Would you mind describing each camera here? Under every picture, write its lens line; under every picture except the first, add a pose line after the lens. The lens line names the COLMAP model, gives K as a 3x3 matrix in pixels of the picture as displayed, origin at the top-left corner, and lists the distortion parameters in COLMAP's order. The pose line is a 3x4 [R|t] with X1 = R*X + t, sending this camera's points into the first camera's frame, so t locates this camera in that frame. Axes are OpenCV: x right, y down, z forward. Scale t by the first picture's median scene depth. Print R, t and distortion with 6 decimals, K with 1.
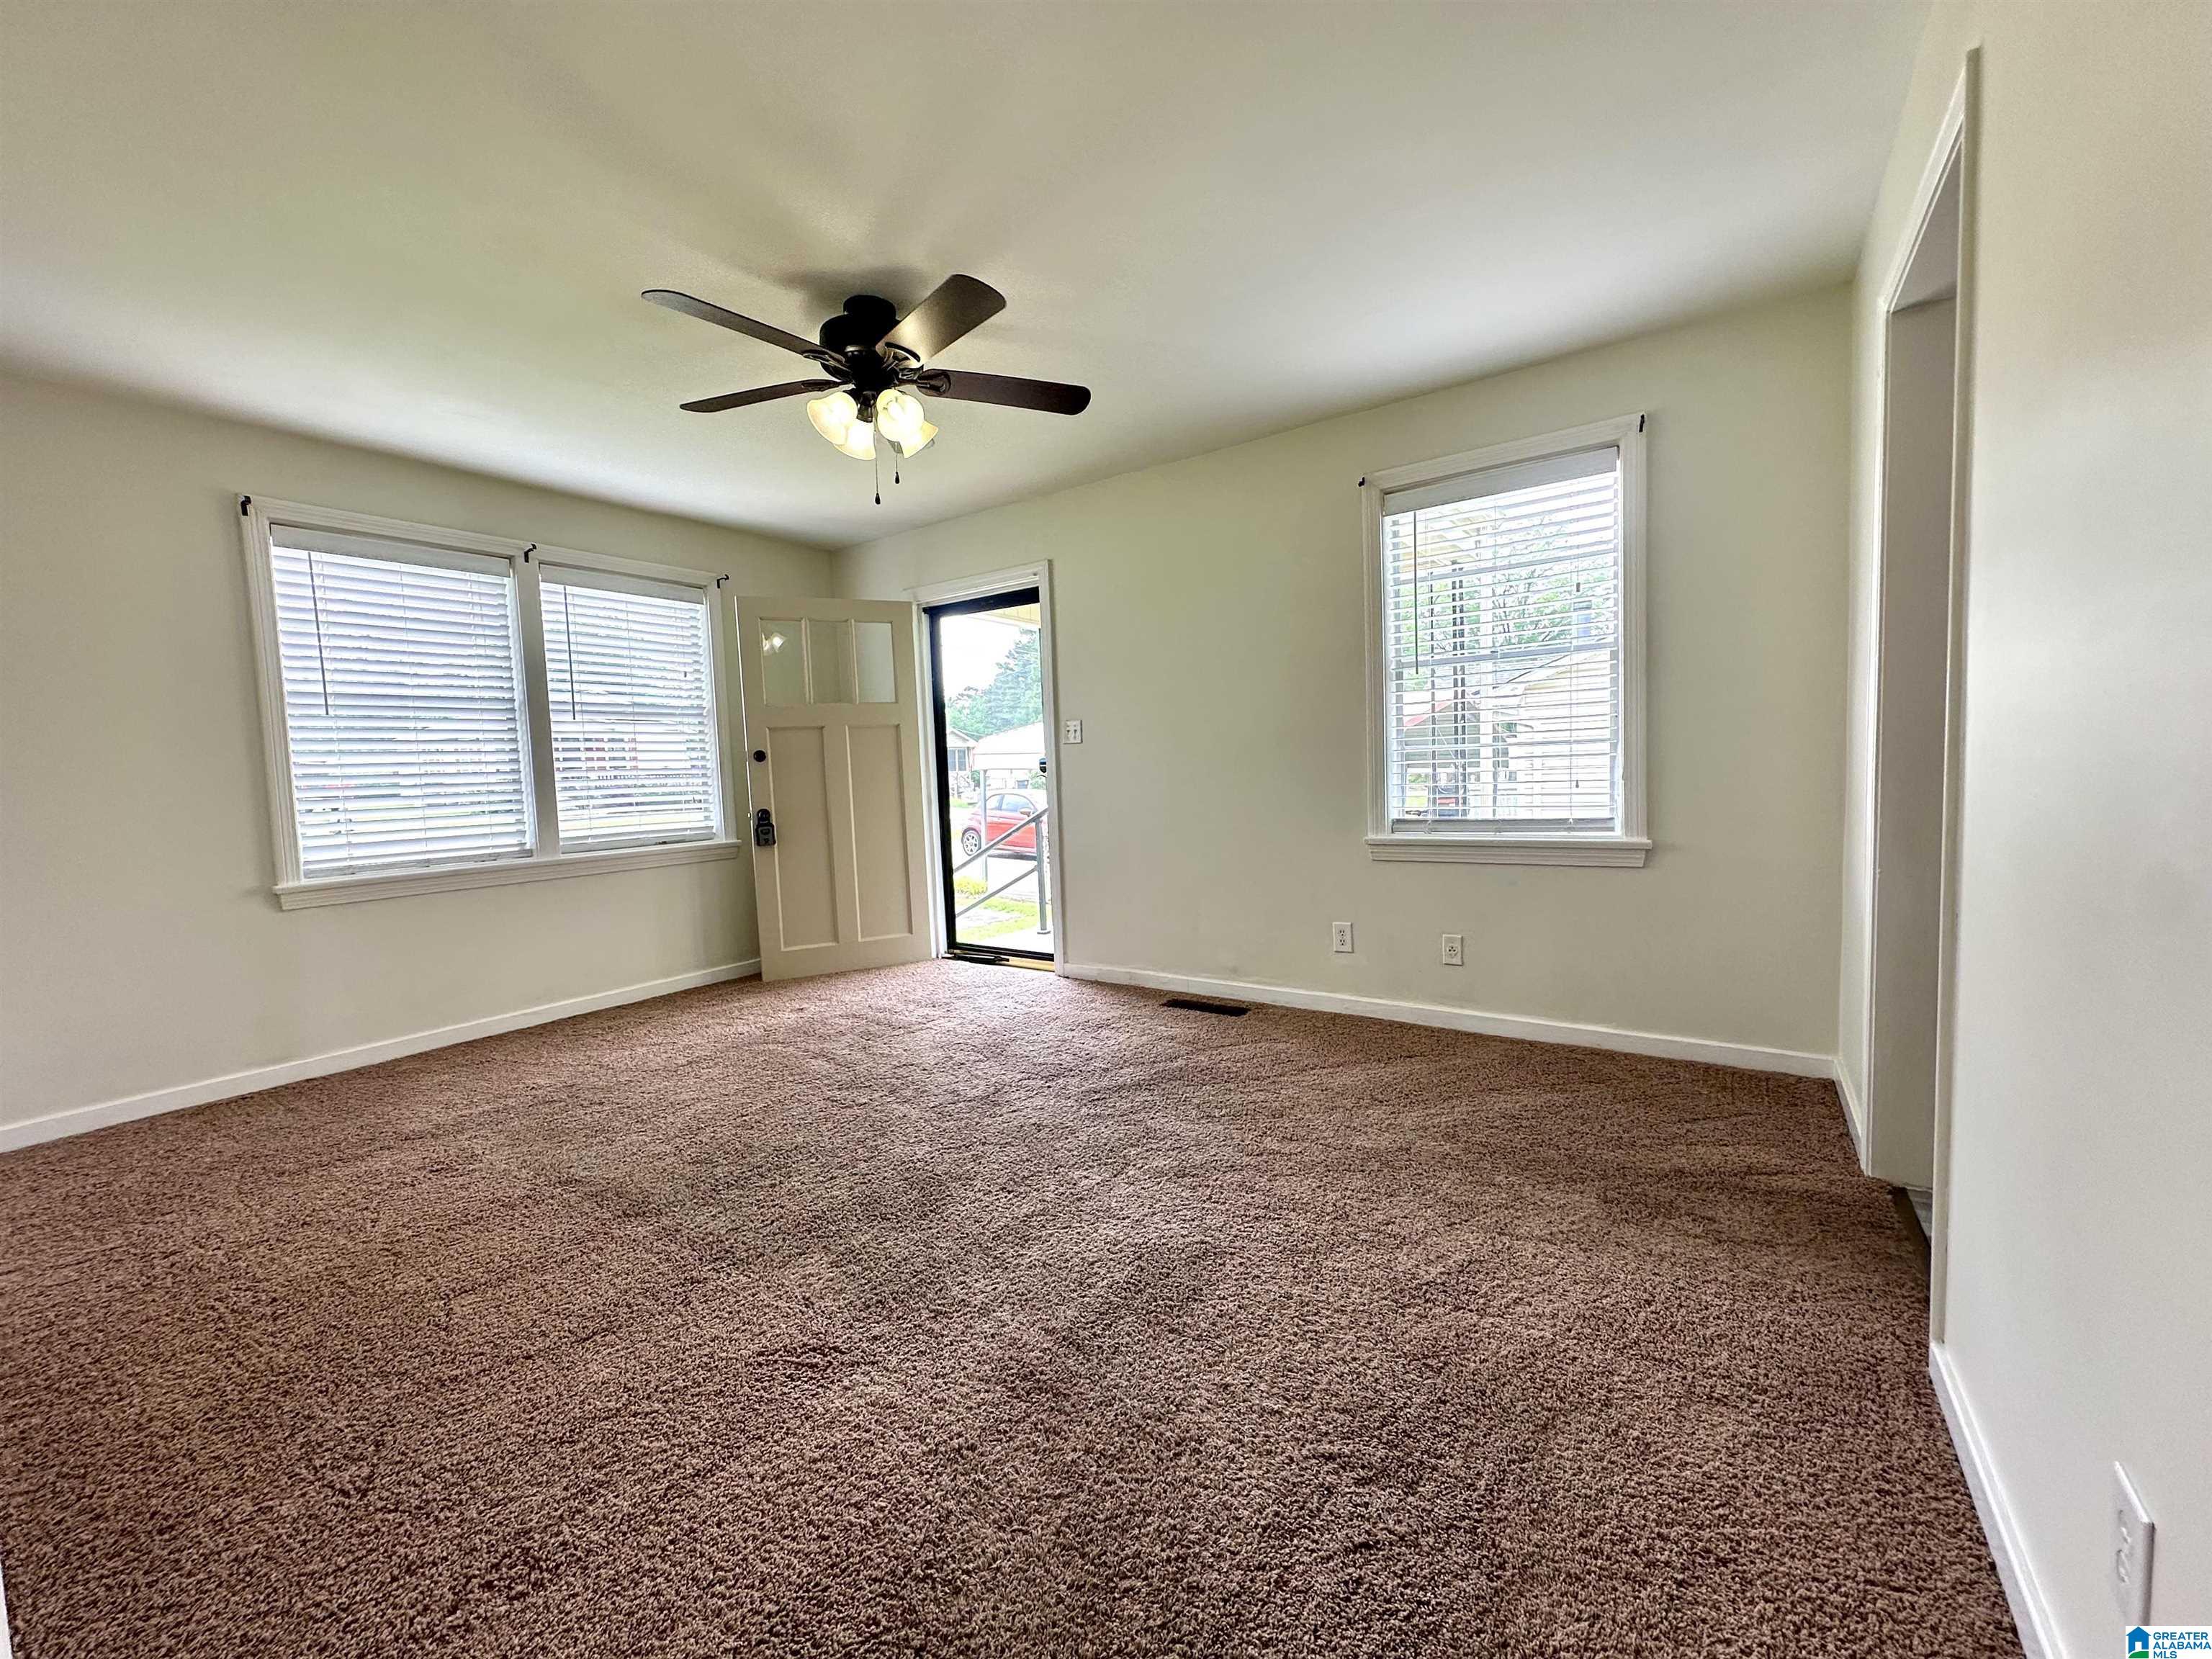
lens RADIAL K [[878.0, 0, 1101.2], [0, 878.0, 826.7], [0, 0, 1]] dist [-0.000276, -0.000157]
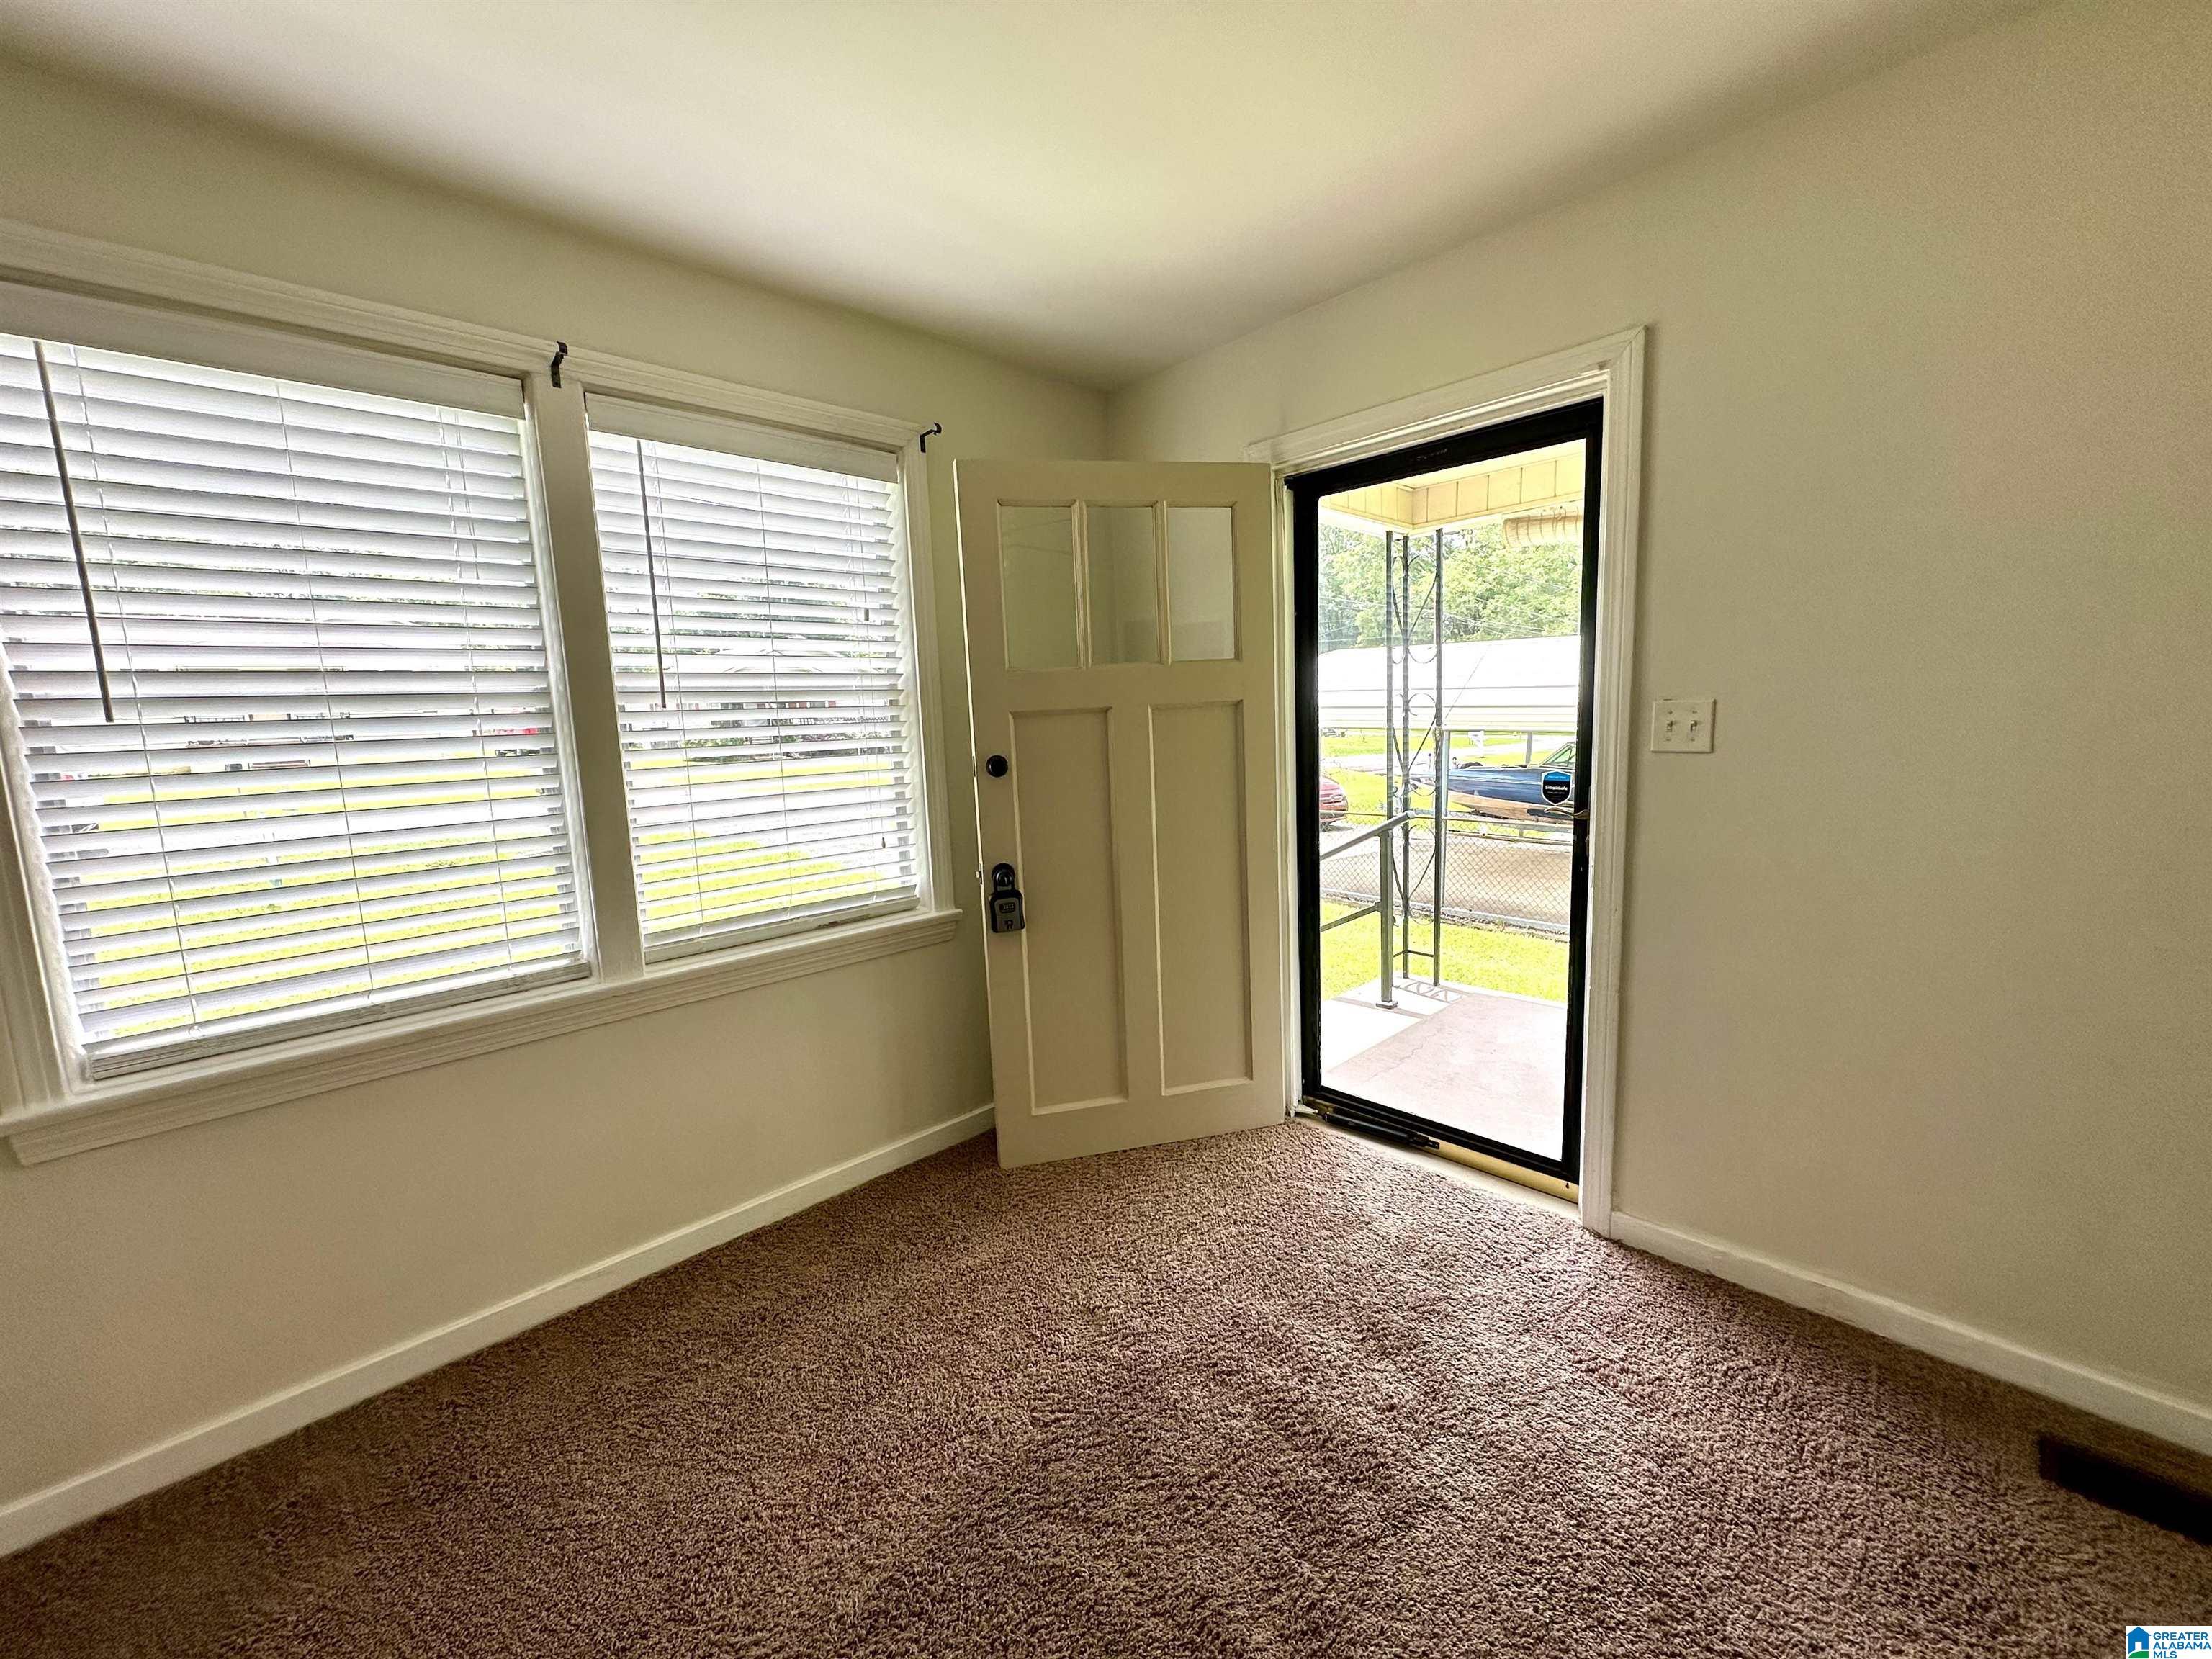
lens RADIAL K [[878.0, 0, 1106.6], [0, 878.0, 825.7], [0, 0, 1]] dist [-0.000276, -0.000157]
pose [[0.981771, 0.022817, -0.188692, -0.233363], [-0.009743, 0.997505, 0.069927, -0.086491], [0.189817, -0.066814, 0.979543, 0.511654]]
